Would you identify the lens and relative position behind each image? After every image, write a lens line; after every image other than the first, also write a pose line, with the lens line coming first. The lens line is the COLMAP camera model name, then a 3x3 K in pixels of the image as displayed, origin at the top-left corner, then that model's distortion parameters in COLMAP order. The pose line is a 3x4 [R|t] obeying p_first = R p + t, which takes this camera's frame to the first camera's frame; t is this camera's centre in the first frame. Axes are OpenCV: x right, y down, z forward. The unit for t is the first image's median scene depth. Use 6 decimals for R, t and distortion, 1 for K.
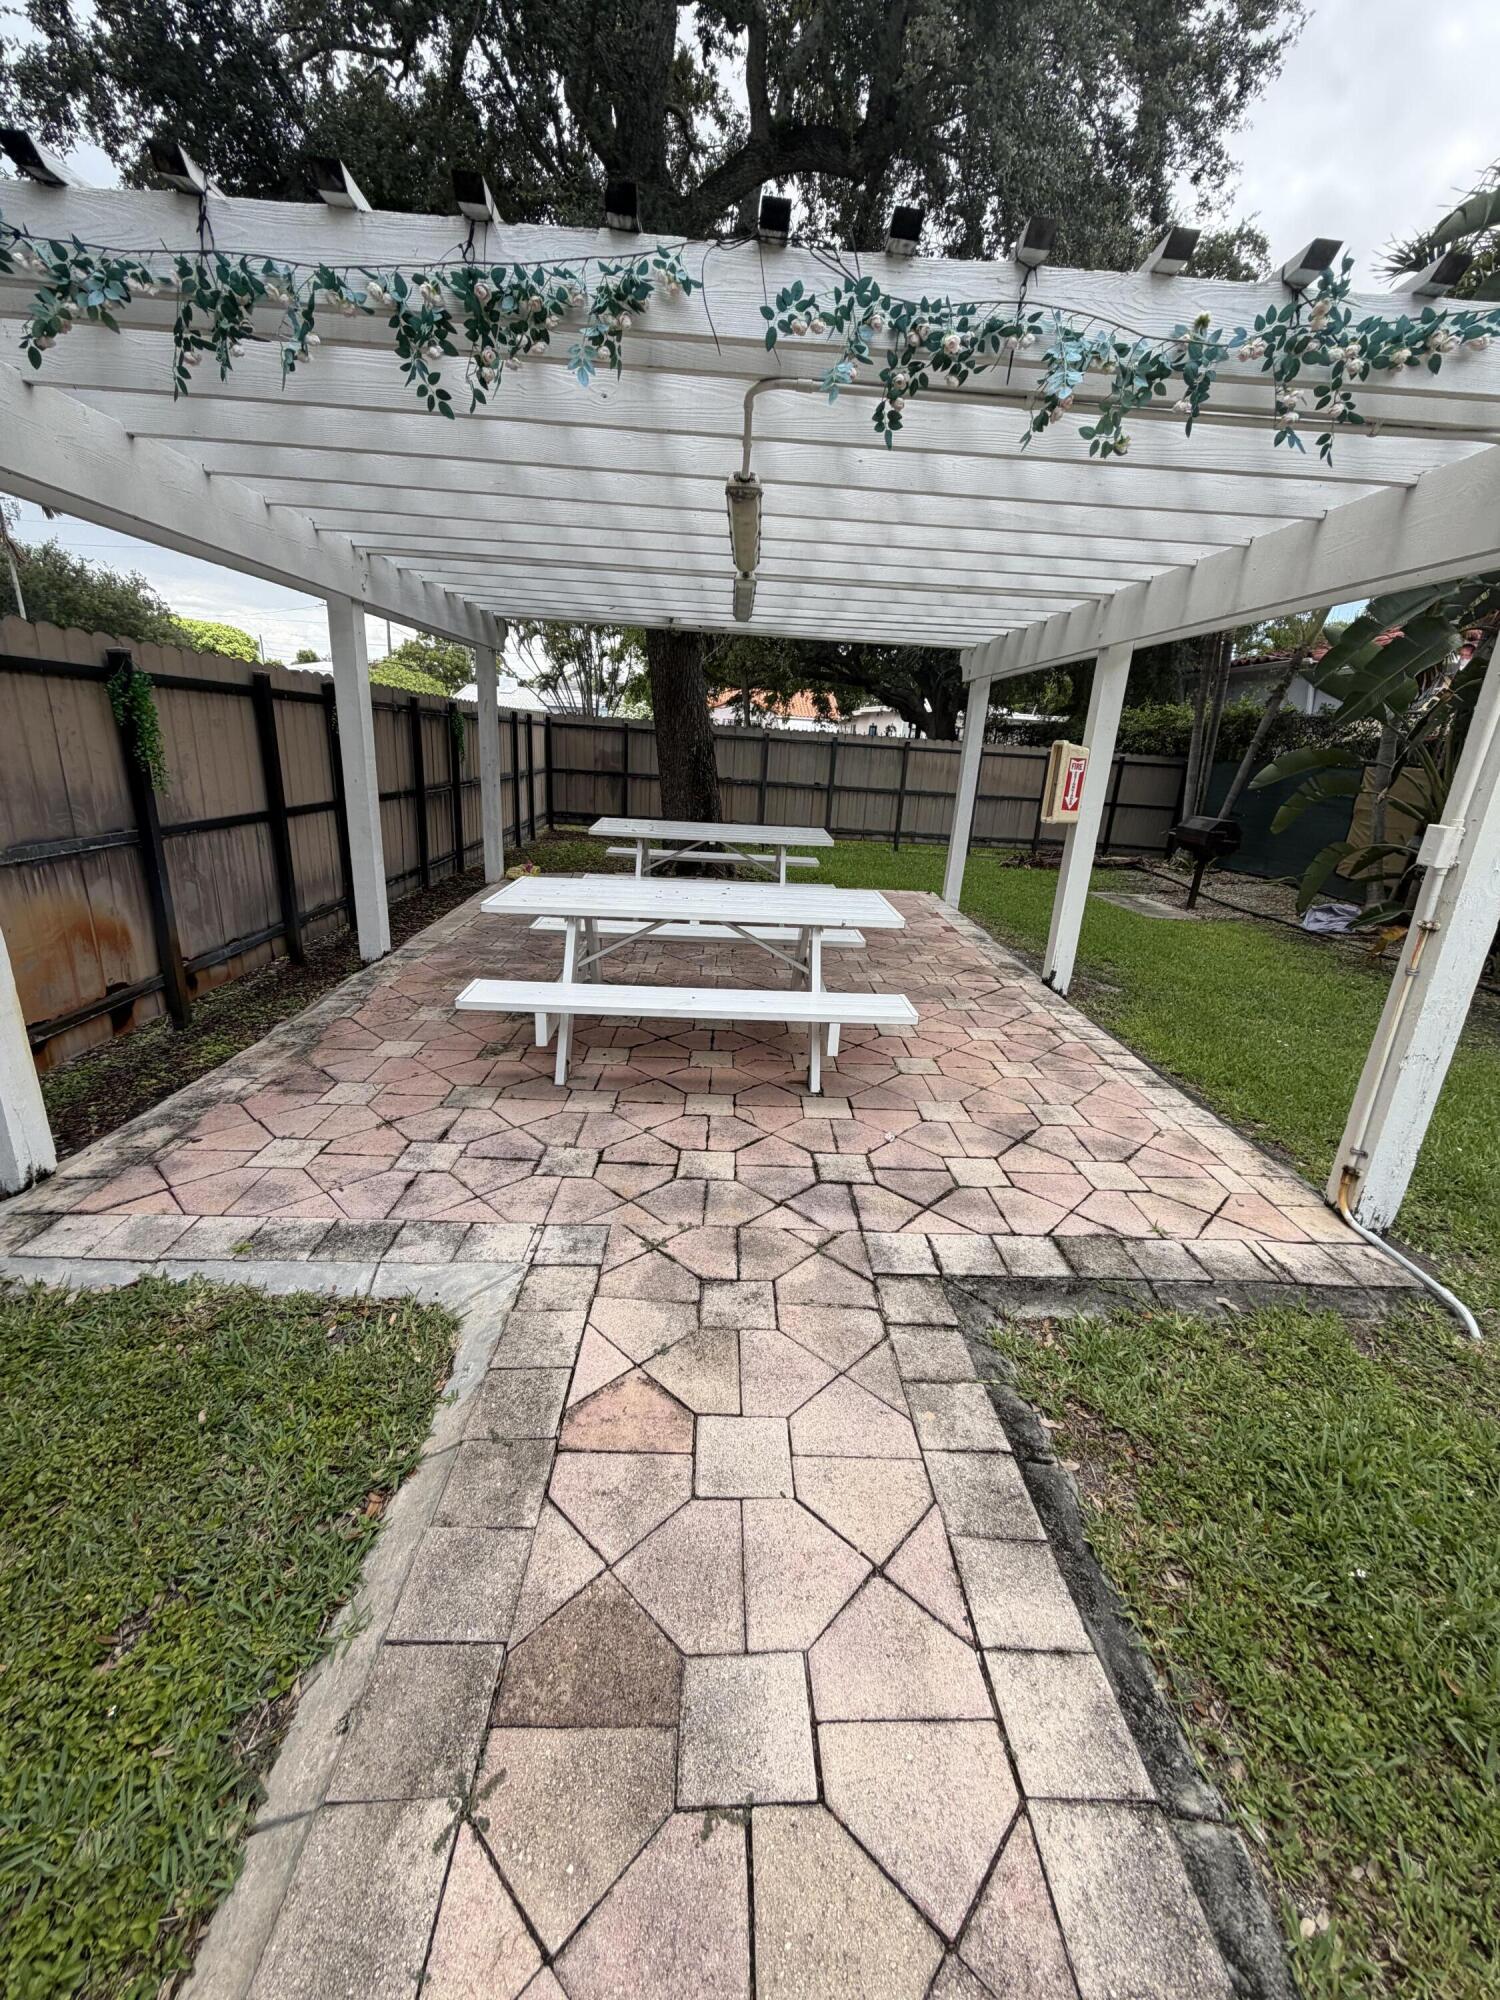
lens RADIAL K [[794.0, 0, 747.9], [0, 794.0, 990.4], [0, 0, 1]] dist [-0.000744, -0.000159]
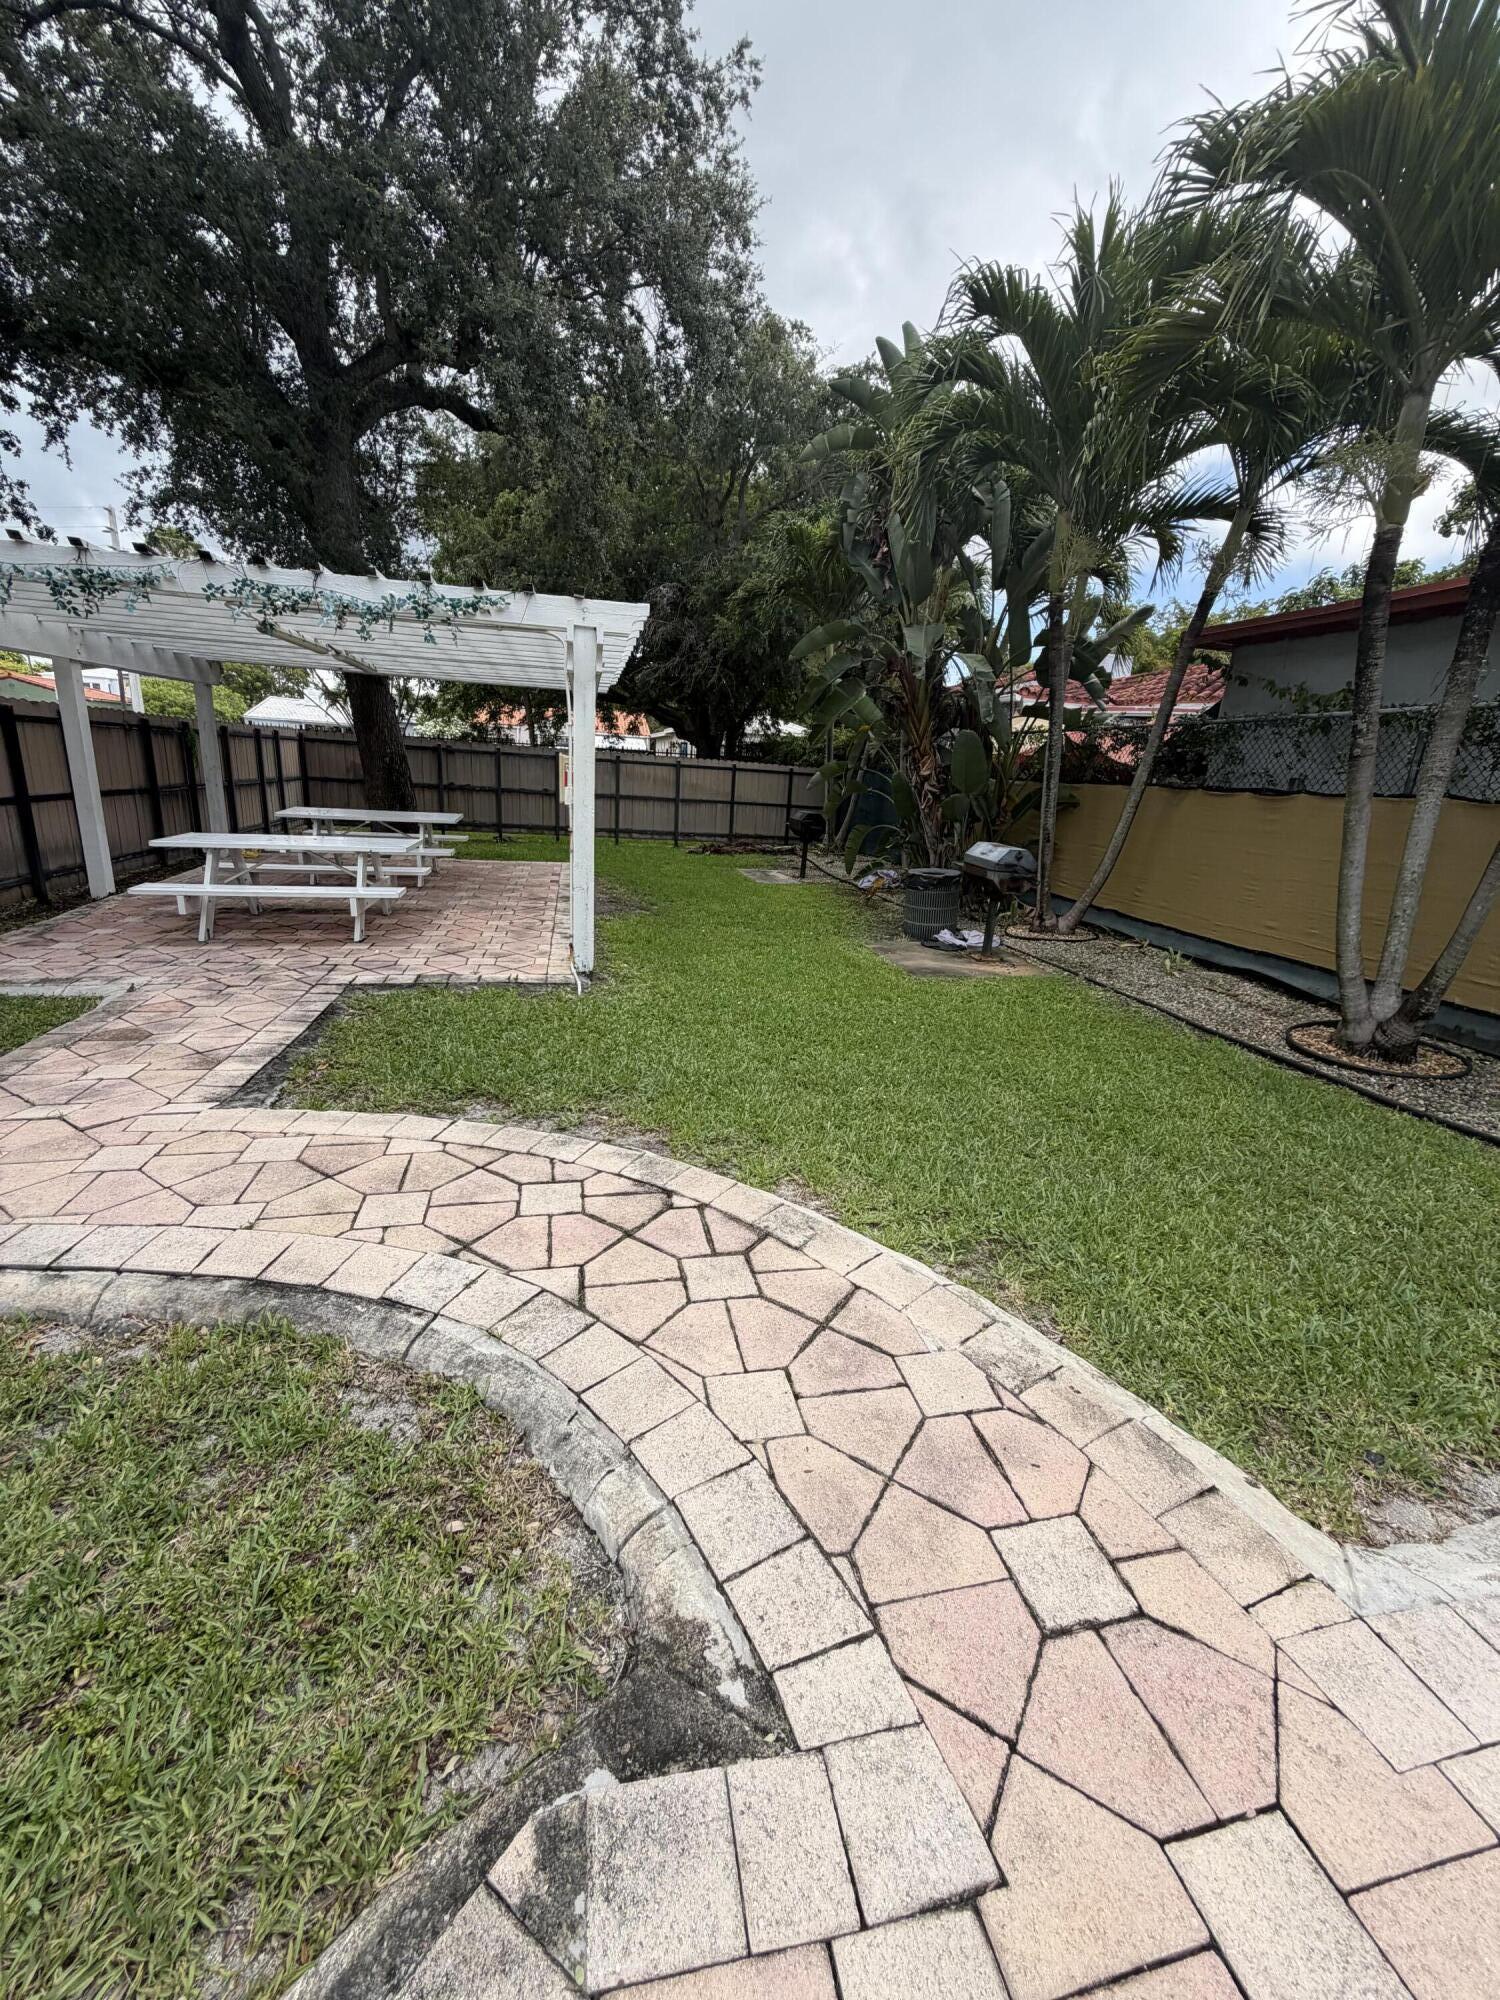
lens RADIAL K [[796.9, 0, 748.3], [0, 796.9, 988.3], [0, 0, 1]] dist [0.003364, -0.000457]
pose [[0.983558, -0.046320, 0.174549, 0.757902], [0.050141, 0.998588, -0.017538, 0.366915], [-0.173491, 0.026001, 0.984492, -1.133328]]
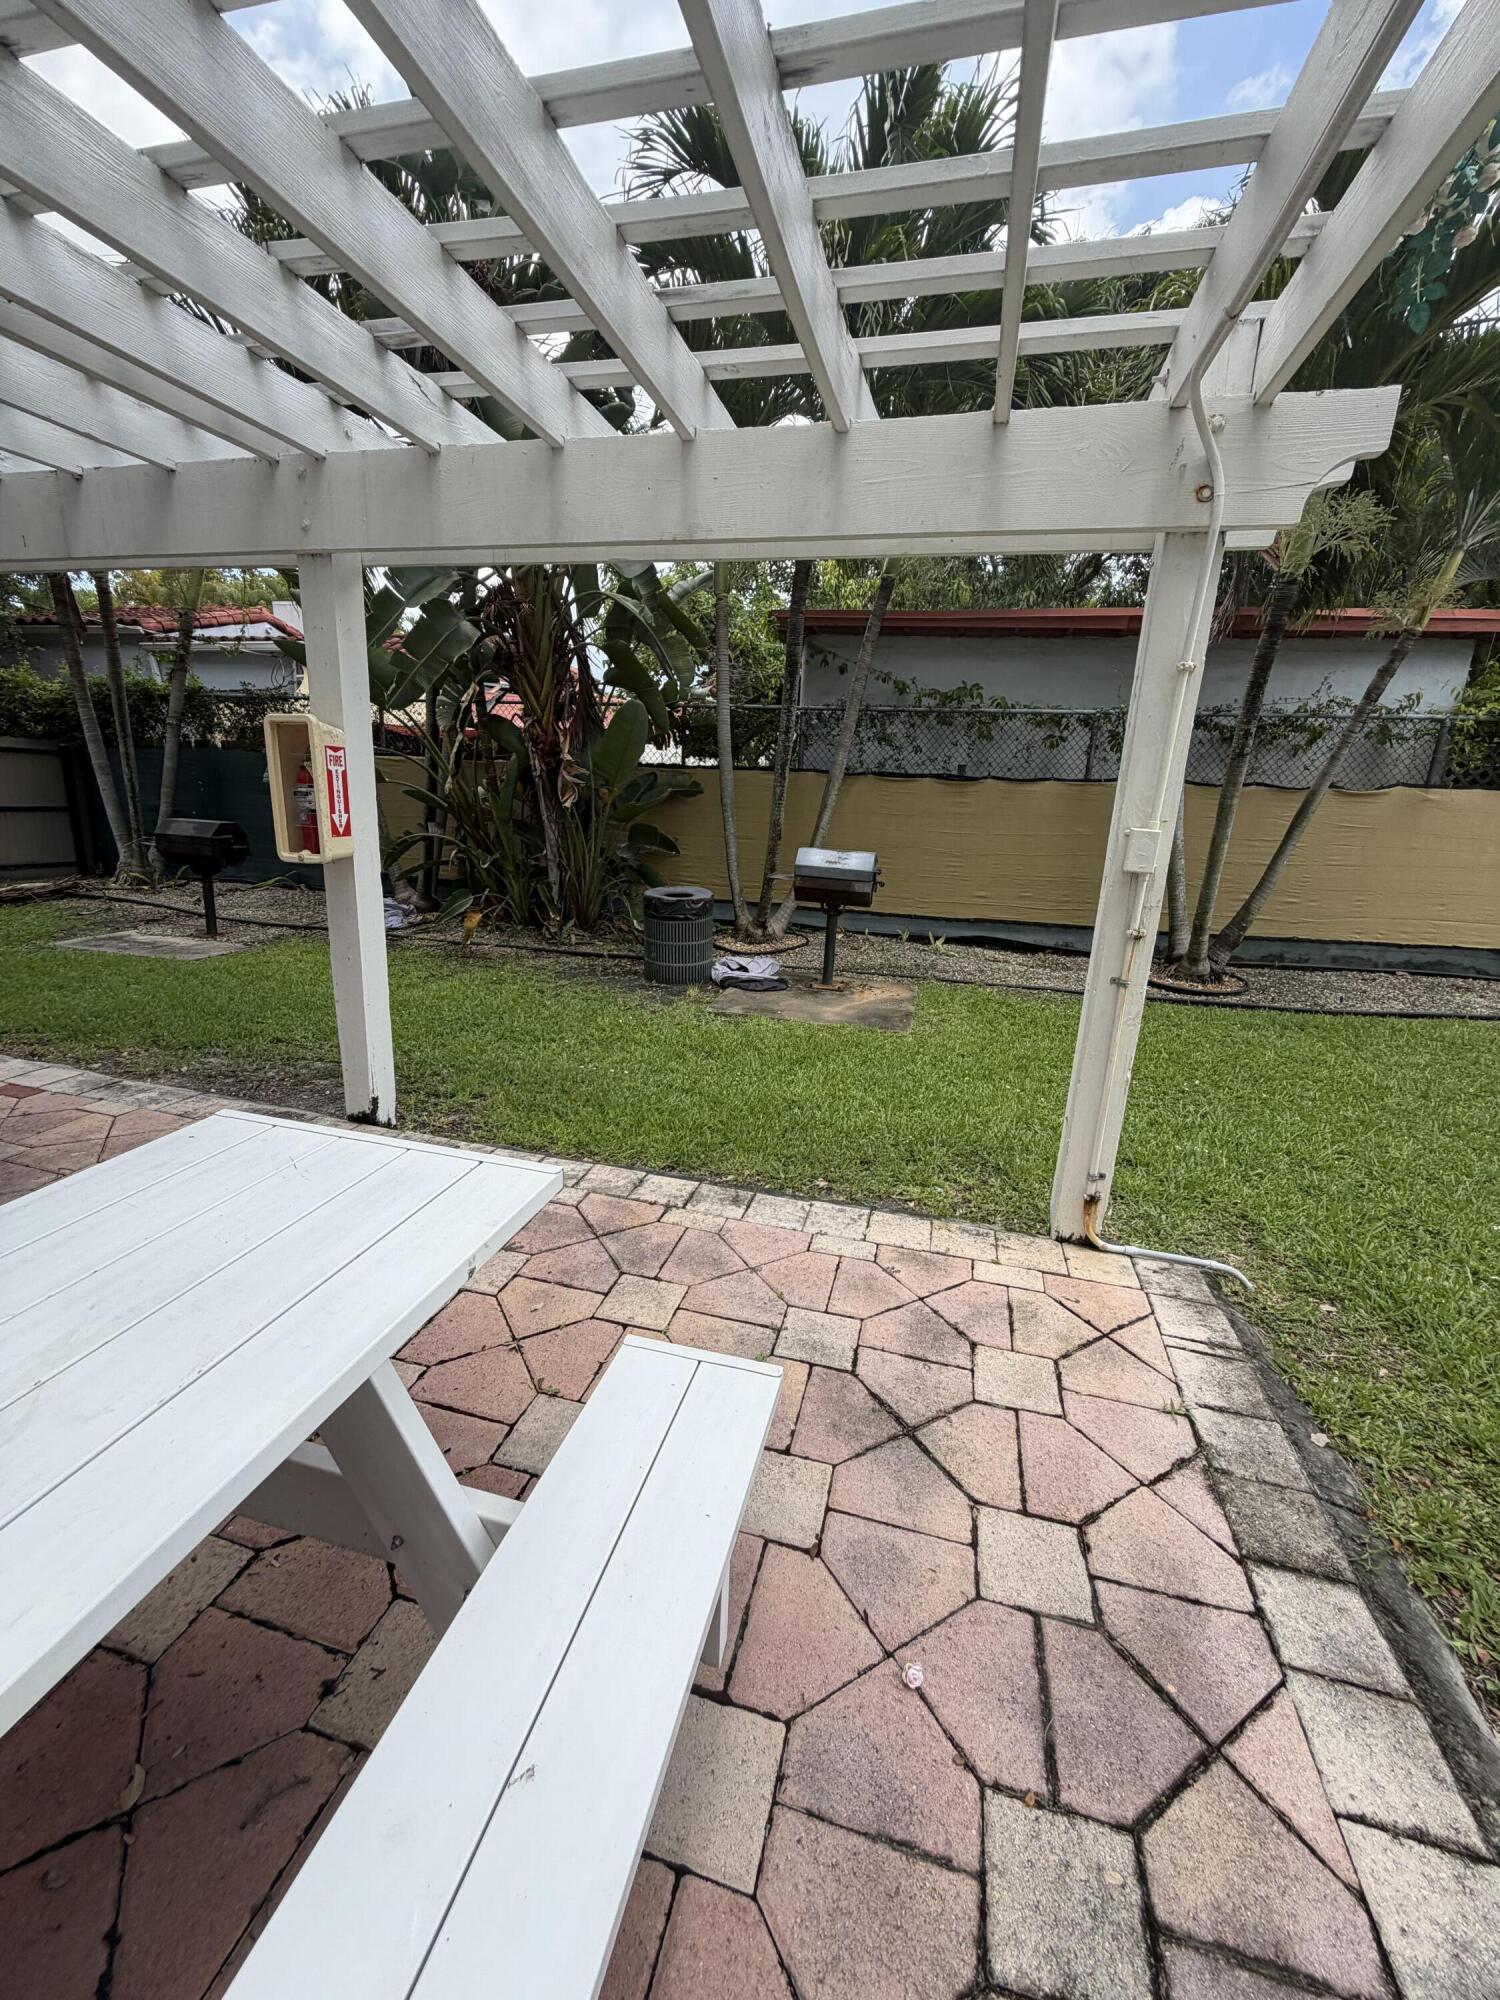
lens RADIAL K [[794.0, 0, 747.9], [0, 794.0, 990.4], [0, 0, 1]] dist [-0.000744, -0.000159]
pose [[0.272008, -0.274628, 0.922275, -0.132047], [0.257136, 0.944305, 0.205351, -0.268477], [-0.927304, 0.181293, 0.327475, 0.912714]]
